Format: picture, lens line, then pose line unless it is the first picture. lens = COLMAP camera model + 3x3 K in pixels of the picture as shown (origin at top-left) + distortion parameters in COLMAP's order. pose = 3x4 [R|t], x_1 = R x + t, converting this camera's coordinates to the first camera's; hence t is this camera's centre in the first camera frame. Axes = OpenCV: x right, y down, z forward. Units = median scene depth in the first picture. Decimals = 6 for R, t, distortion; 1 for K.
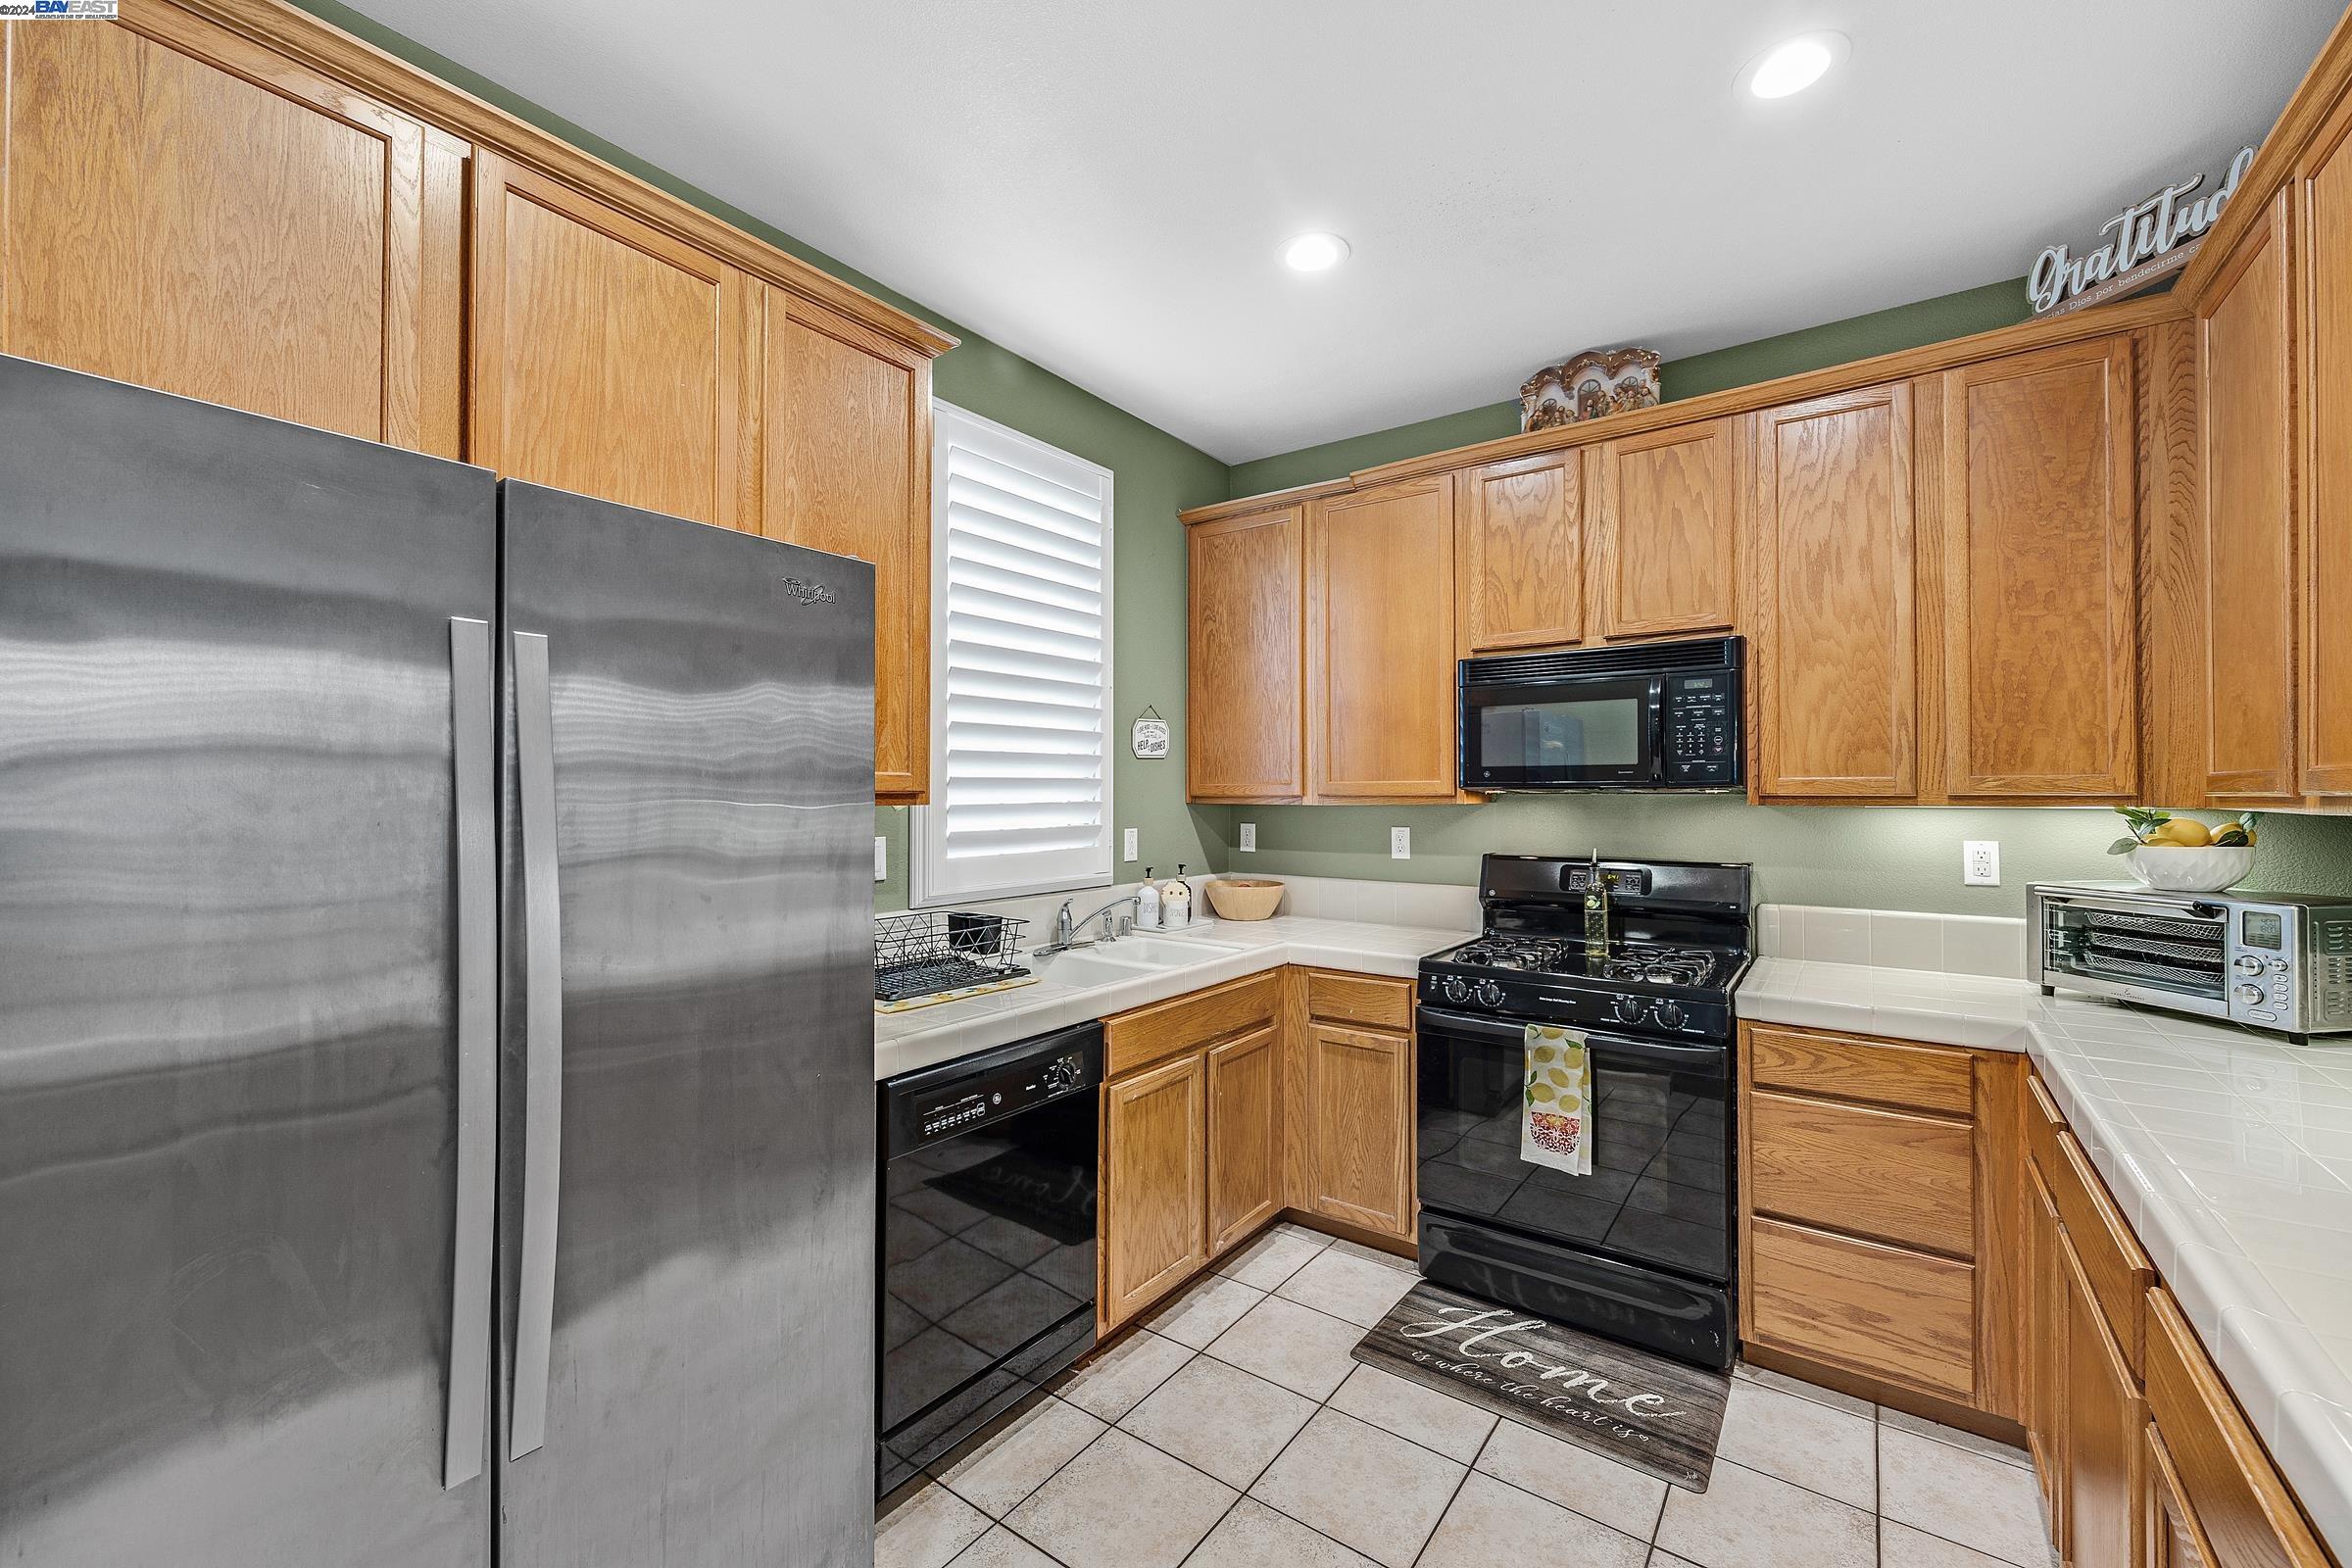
lens RADIAL K [[947.8, 0, 1168.2], [0, 947.8, 784.8], [0, 0, 1]] dist [-0.003228, 0.000516]
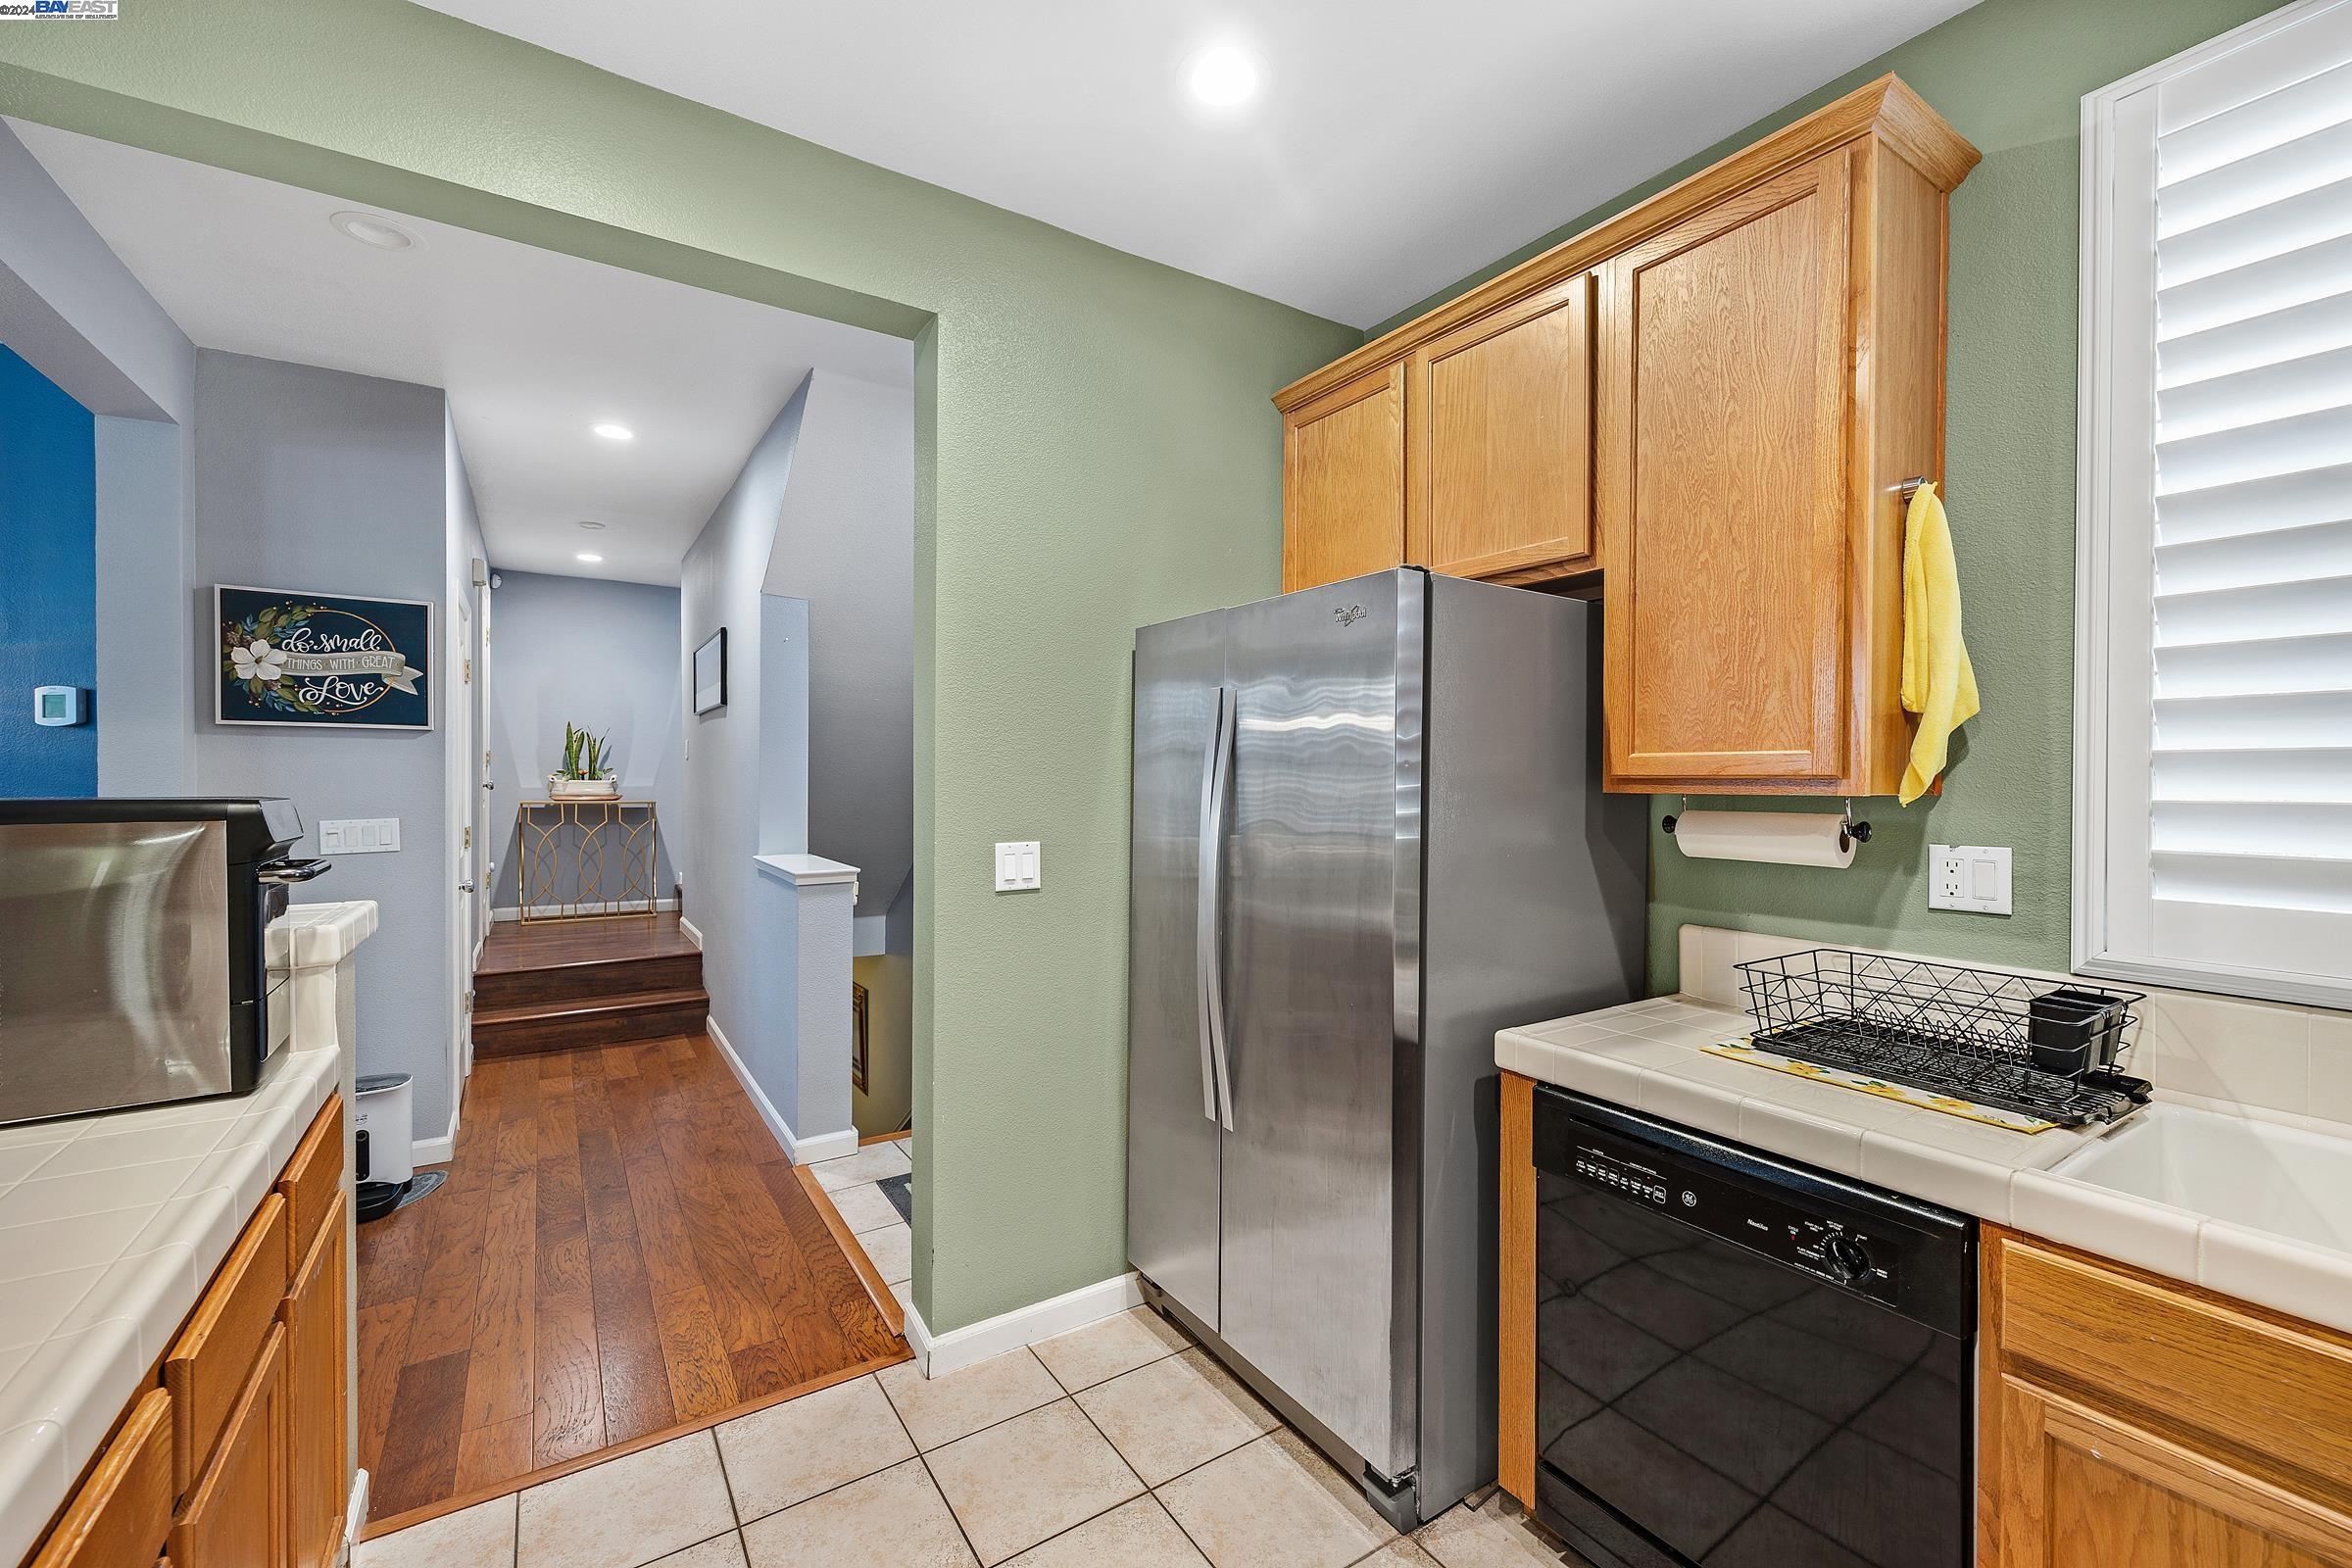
lens RADIAL K [[947.8, 0, 1184.9], [0, 947.8, 785.2], [0, 0, 1]] dist [-0.003228, 0.000516]
pose [[-0.338005, 0.002486, -0.941141, 0.497347], [0.001063, 0.999997, 0.002260, 0.010713], [0.941144, -0.000237, -0.338007, 0.698245]]
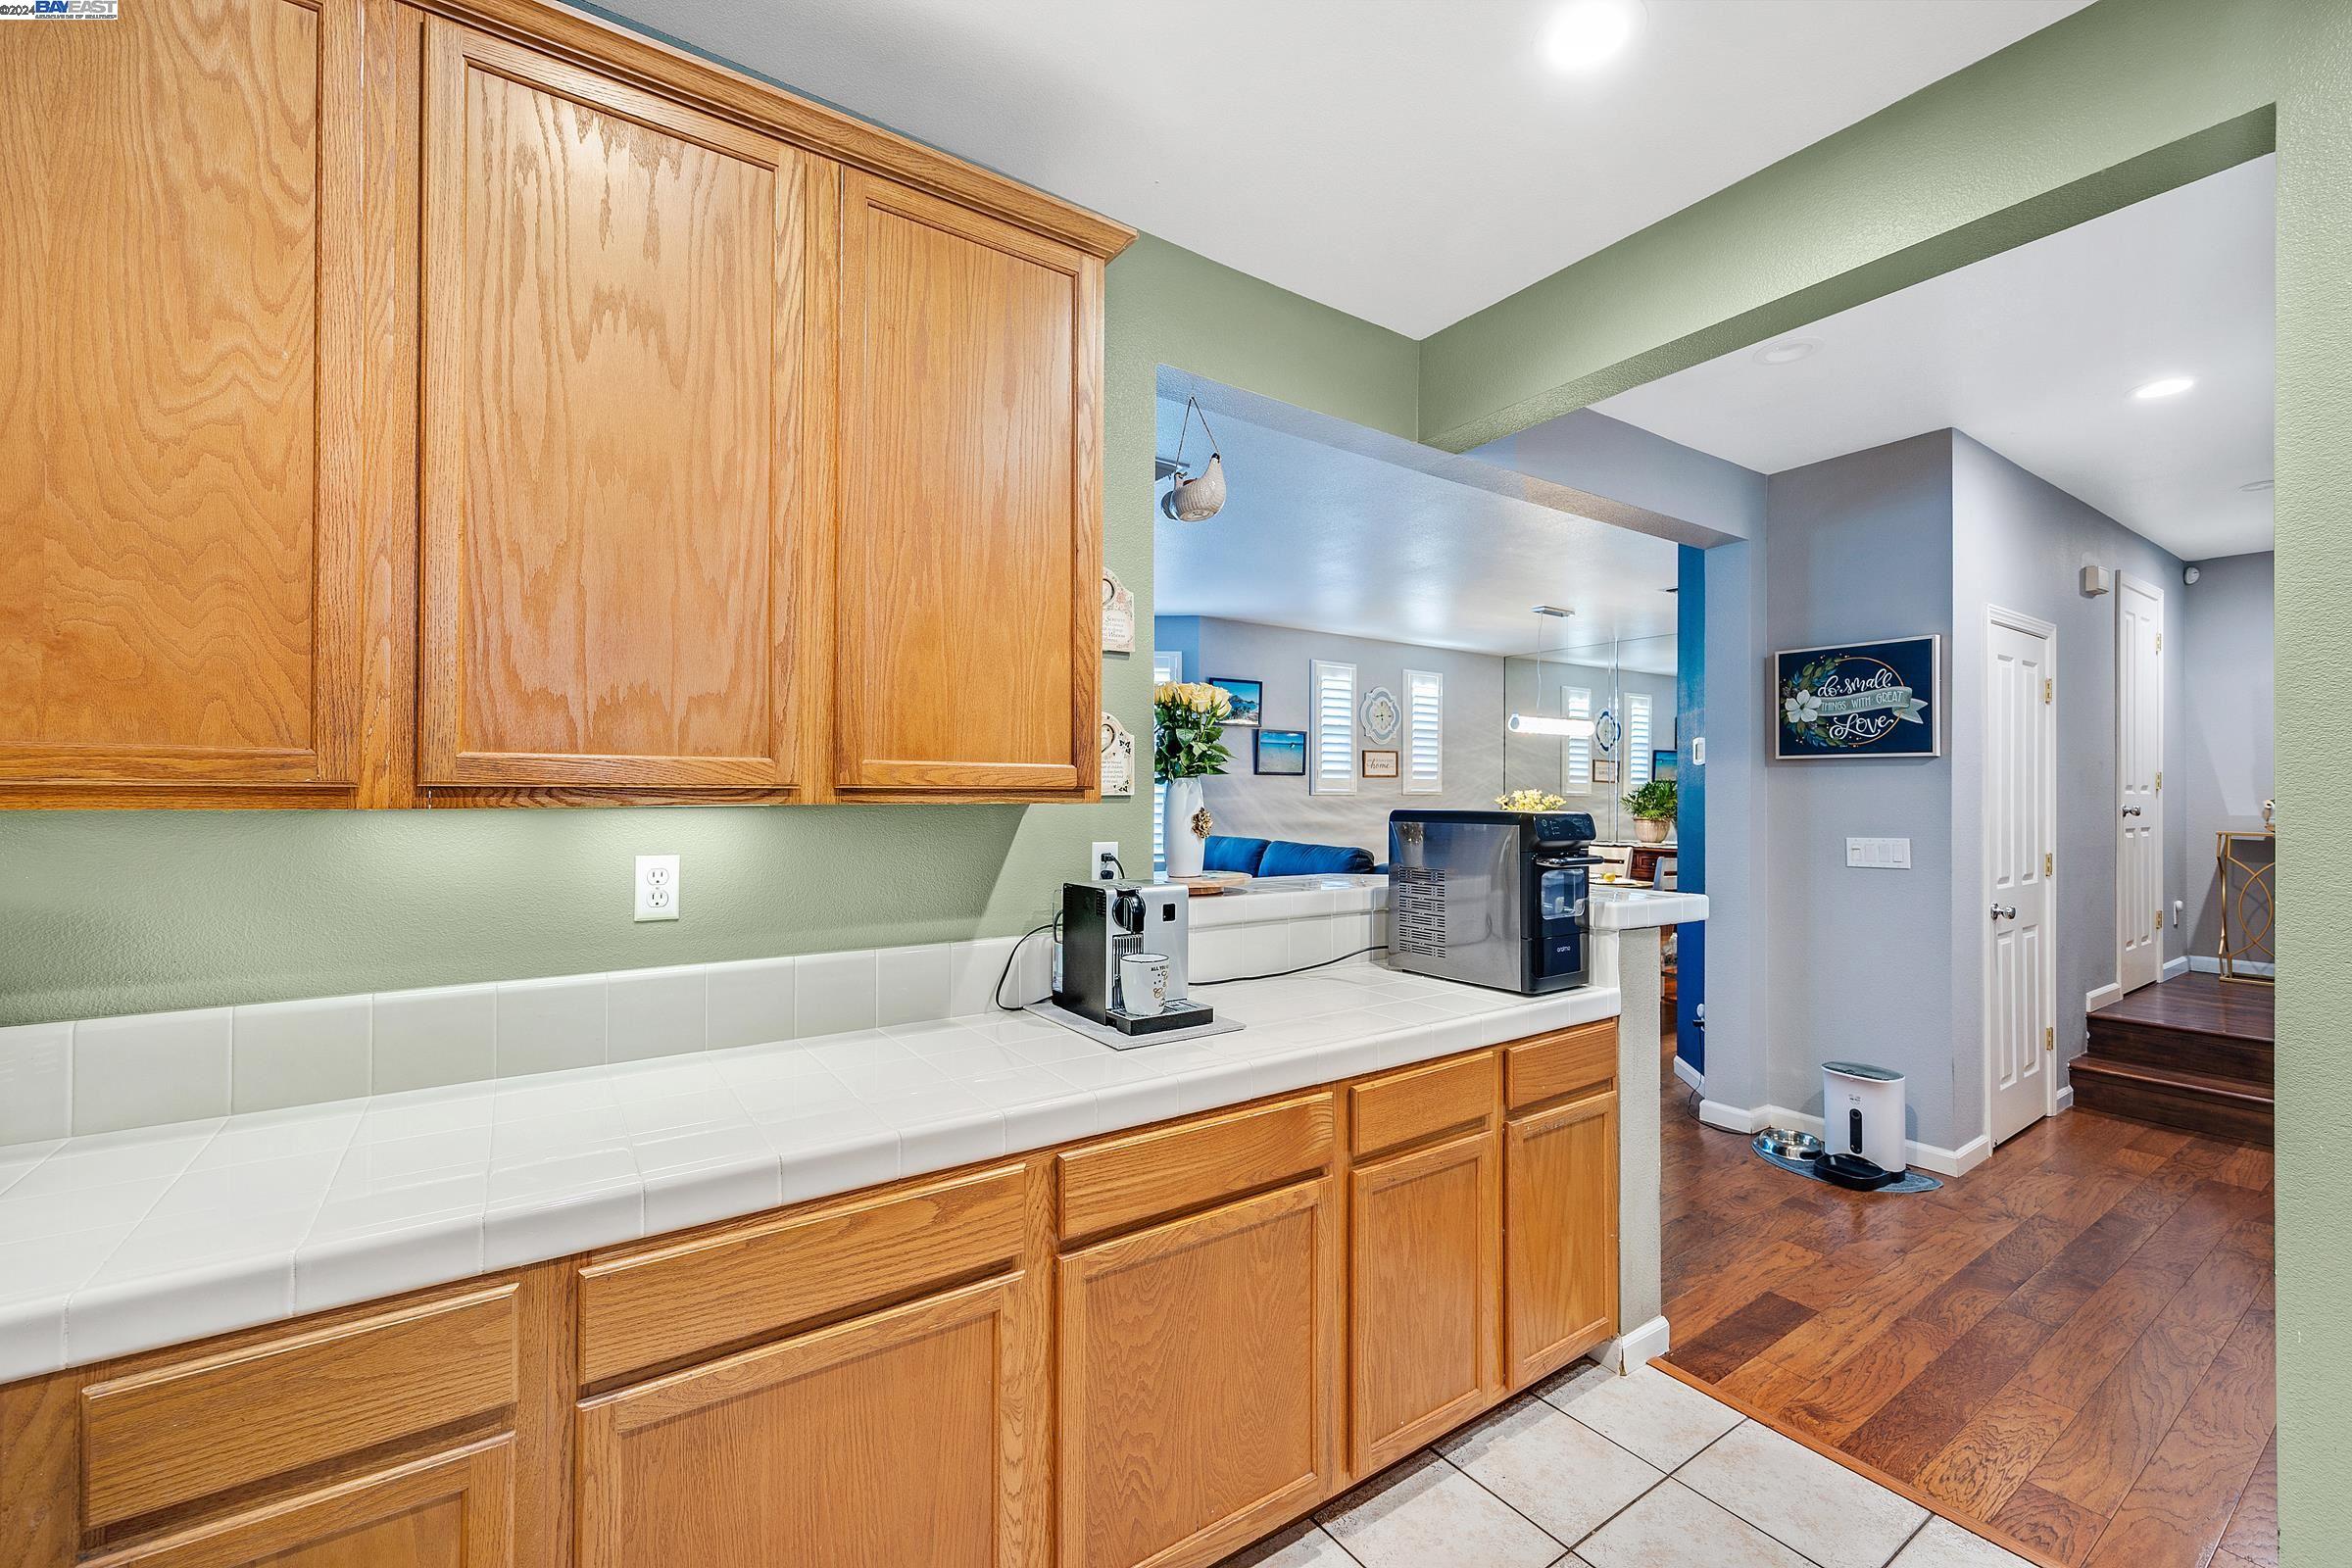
lens RADIAL K [[947.8, 0, 1181.8], [0, 947.8, 785.6], [0, 0, 1]] dist [-0.003228, 0.000516]
pose [[-0.944399, -0.006651, 0.328735, 0.176457], [-0.011362, 0.999858, -0.012413, 0.008828], [-0.328606, -0.015458, -0.944341, 0.952786]]
